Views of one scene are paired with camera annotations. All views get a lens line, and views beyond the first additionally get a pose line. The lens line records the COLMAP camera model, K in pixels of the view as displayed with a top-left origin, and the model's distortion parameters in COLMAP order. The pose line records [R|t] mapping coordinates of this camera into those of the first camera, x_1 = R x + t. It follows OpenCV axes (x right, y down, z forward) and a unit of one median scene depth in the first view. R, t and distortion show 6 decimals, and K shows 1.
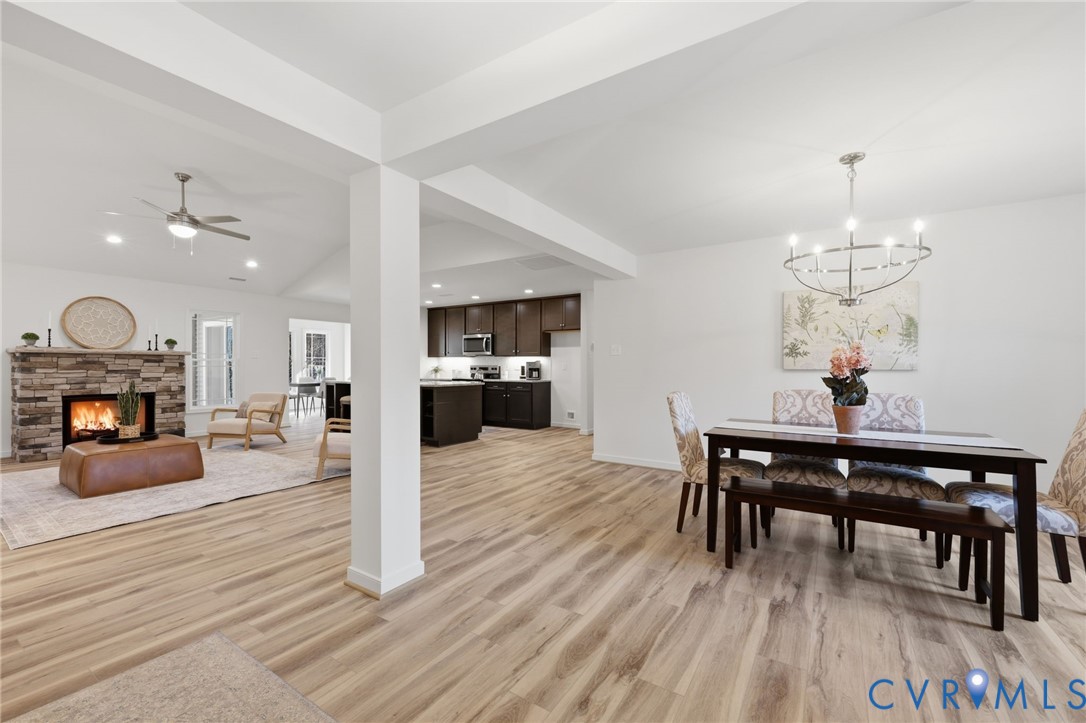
lens RADIAL K [[445.9, 0, 540.0], [0, 445.9, 367.6], [0, 0, 1]] dist [0.000159, -0.000052]
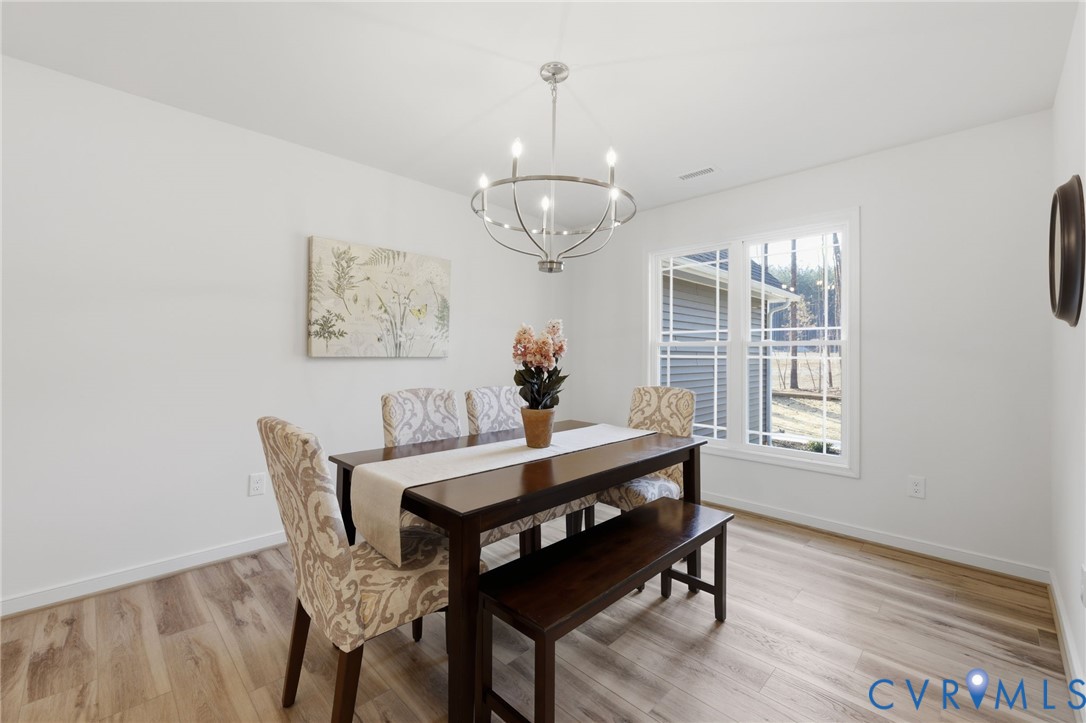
lens RADIAL K [[454.1, 0, 540.9], [0, 454.1, 349.1], [0, 0, 1]] dist [0.000190, 0.000017]
pose [[0.201781, 0.012036, 0.979357, -0.016028], [-0.002722, 0.999928, -0.011729, -0.000548], [-0.979427, -0.000299, 0.201799, 0.375268]]
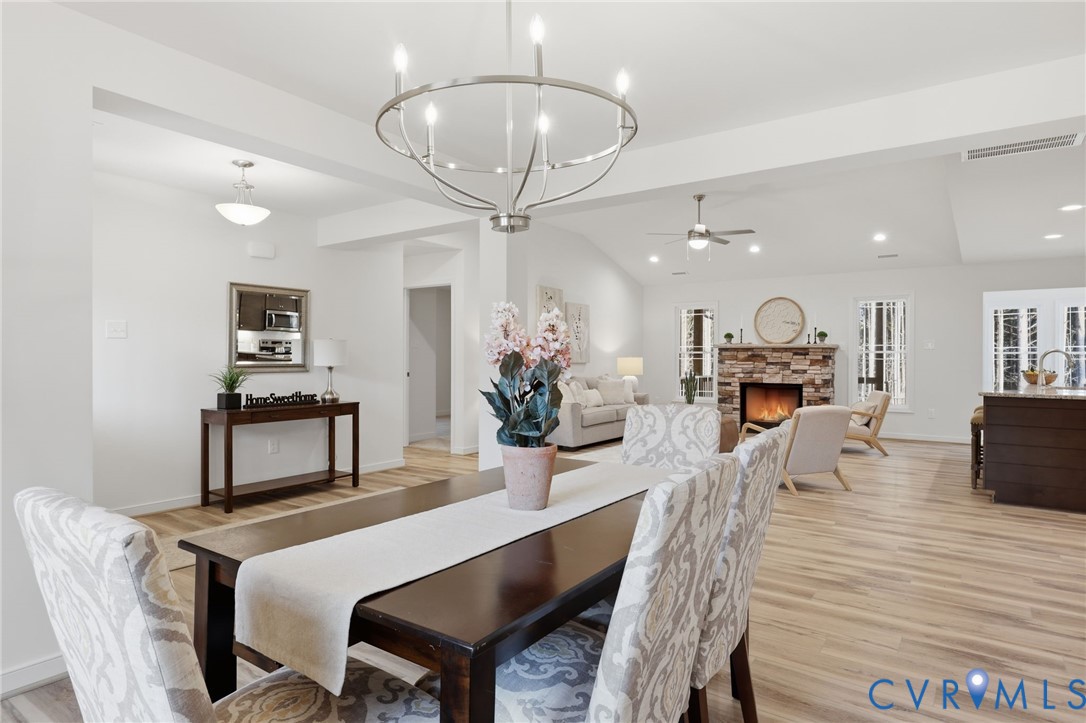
lens RADIAL K [[608.2, 0, 543.0], [0, 608.2, 361.5], [0, 0, 1]] dist [-0.000157, -0.000072]
pose [[-0.036516, 0.006352, -0.999313, 0.578333], [-0.008018, 0.999946, 0.006649, -0.001776], [0.999301, 0.008256, -0.036463, 0.460243]]
